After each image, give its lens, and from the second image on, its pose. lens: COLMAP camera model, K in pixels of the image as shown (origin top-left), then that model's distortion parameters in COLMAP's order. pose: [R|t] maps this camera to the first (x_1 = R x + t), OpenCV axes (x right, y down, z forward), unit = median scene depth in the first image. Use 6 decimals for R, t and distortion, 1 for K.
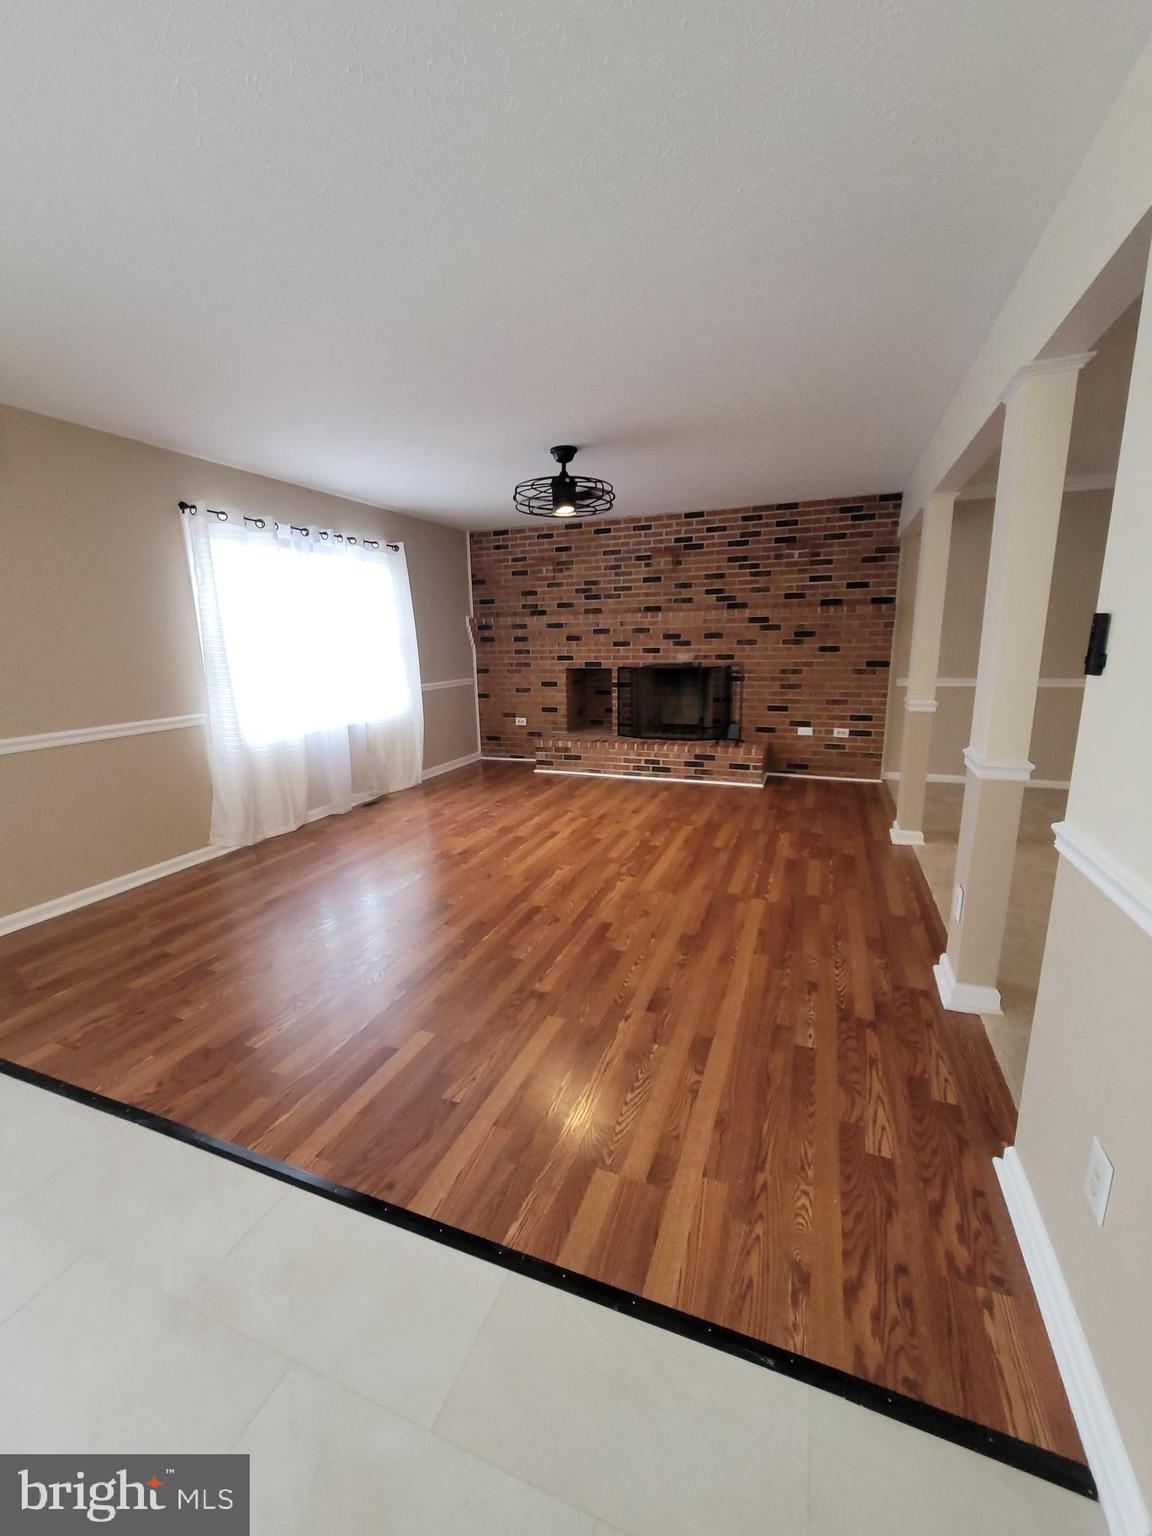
lens RADIAL K [[622.2, 0, 571.3], [0, 622.2, 773.4], [0, 0, 1]] dist [-0.000358, -0.000068]
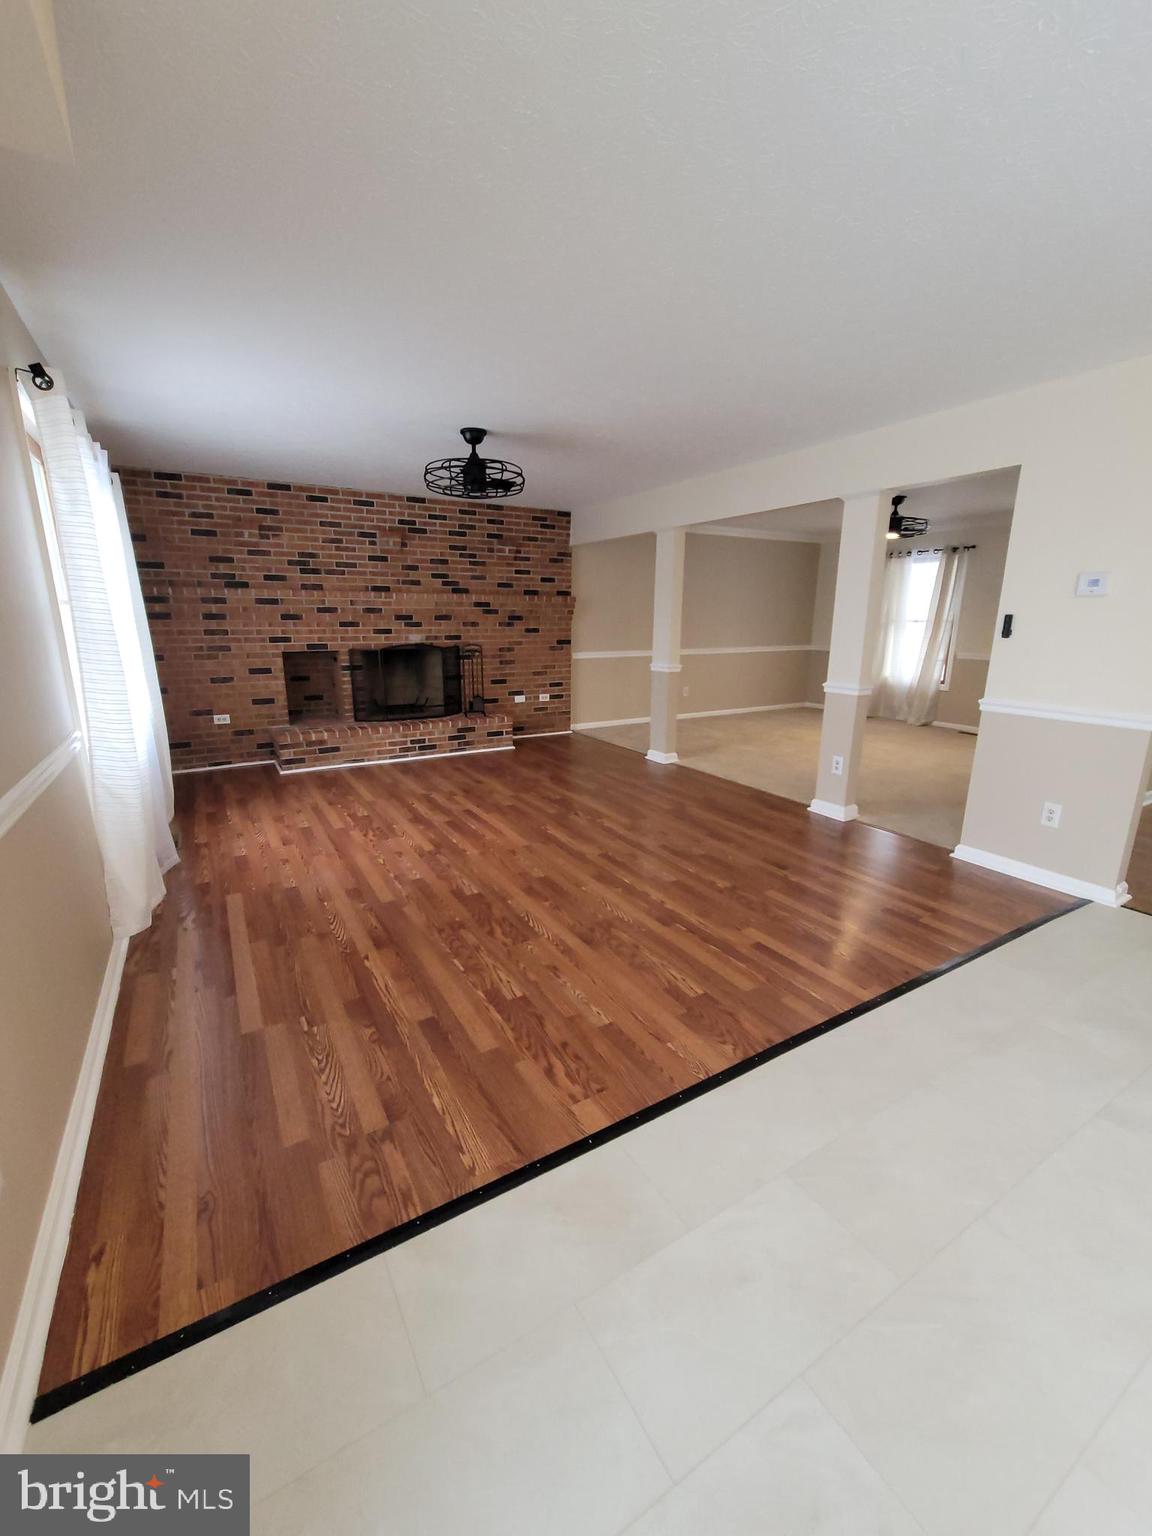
lens RADIAL K [[622.2, 0, 571.3], [0, 622.2, 773.4], [0, 0, 1]] dist [-0.000358, -0.000068]
pose [[0.615156, -0.170884, 0.769664, -0.514834], [0.152481, 0.983583, 0.096508, -0.027364], [-0.773520, 0.057992, 0.631114, 0.170591]]
